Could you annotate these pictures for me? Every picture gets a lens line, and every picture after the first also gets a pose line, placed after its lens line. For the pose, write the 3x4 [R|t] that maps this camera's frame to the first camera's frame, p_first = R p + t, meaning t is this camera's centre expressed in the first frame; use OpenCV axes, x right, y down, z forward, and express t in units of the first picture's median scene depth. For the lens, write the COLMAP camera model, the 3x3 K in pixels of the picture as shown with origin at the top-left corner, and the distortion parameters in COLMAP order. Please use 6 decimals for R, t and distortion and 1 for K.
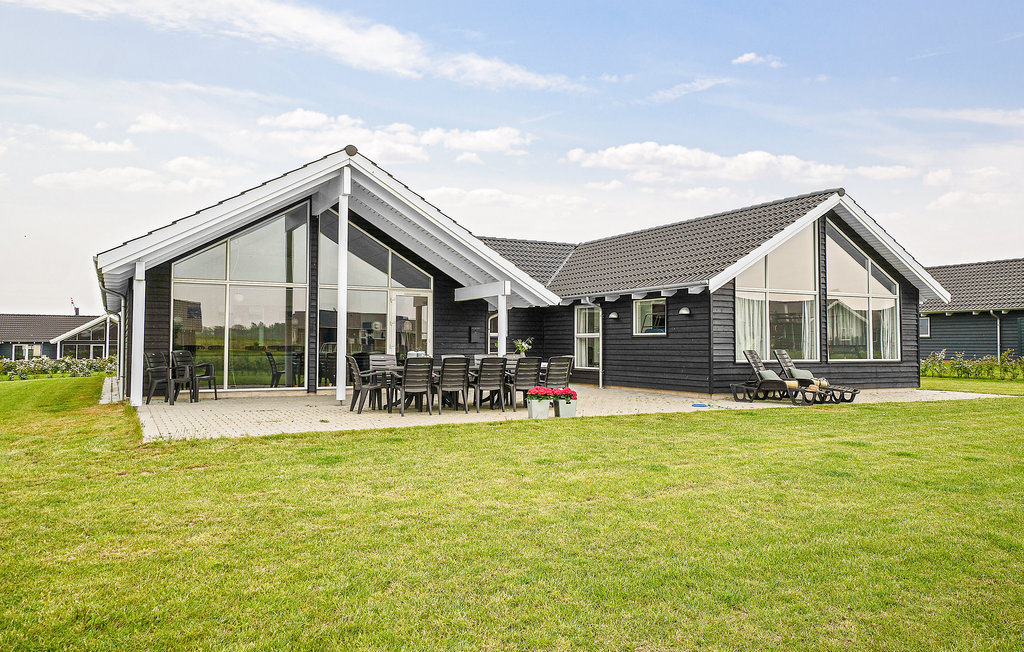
lens RADIAL K [[729.7, 0, 512.0], [0, 729.7, 326.0], [0, 0, 1]] dist [0.032020, 0.002602]
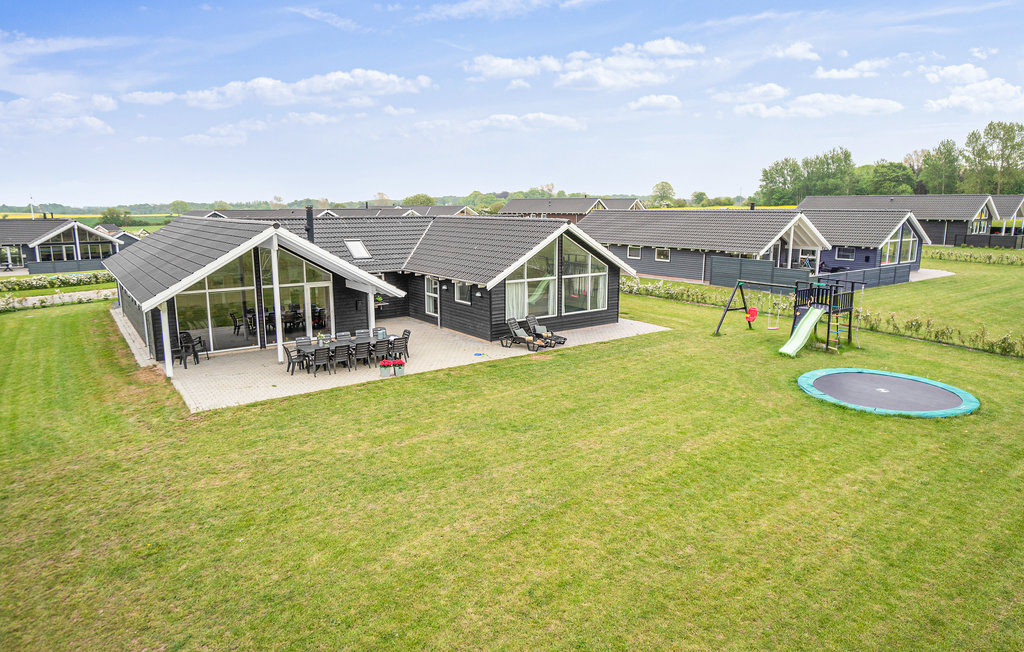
lens RADIAL K [[602.2, 0, 512.0], [0, 602.2, 326.0], [0, 0, 1]] dist [0.002996, 0.000229]
pose [[0.989796, -0.027246, 0.139865, 0.104843], [-0.003929, 0.975958, 0.217924, -0.252679], [-0.142440, -0.216250, 0.965892, -0.422612]]
